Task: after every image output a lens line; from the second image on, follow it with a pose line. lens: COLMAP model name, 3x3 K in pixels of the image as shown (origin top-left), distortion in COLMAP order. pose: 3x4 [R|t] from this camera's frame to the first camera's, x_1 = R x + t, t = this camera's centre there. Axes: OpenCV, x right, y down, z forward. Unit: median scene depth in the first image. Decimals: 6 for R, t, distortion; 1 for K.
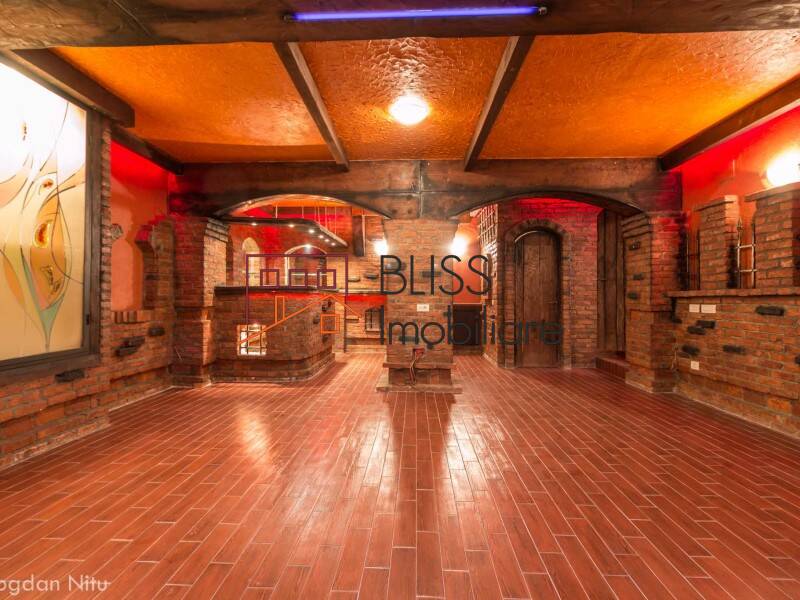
lens RADIAL K [[422.8, 0, 396.8], [0, 422.8, 299.9], [0, 0, 1]] dist [-0.000613, 0.000230]
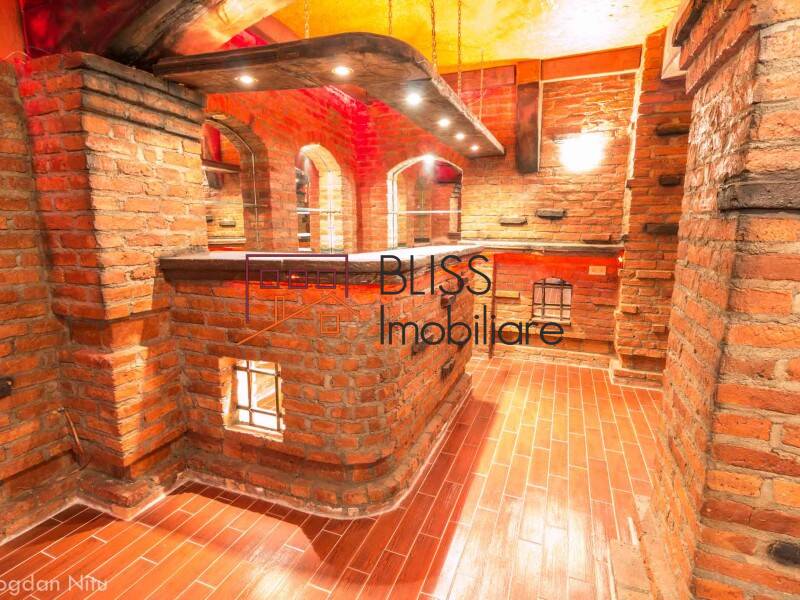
lens RADIAL K [[422.8, 0, 395.7], [0, 422.8, 296.6], [0, 0, 1]] dist [-0.000613, 0.000230]
pose [[0.944601, 0.051096, -0.324219, -0.099580], [-0.000087, 0.987847, 0.155428, -0.056308], [0.328220, -0.146790, 0.933126, 0.700517]]
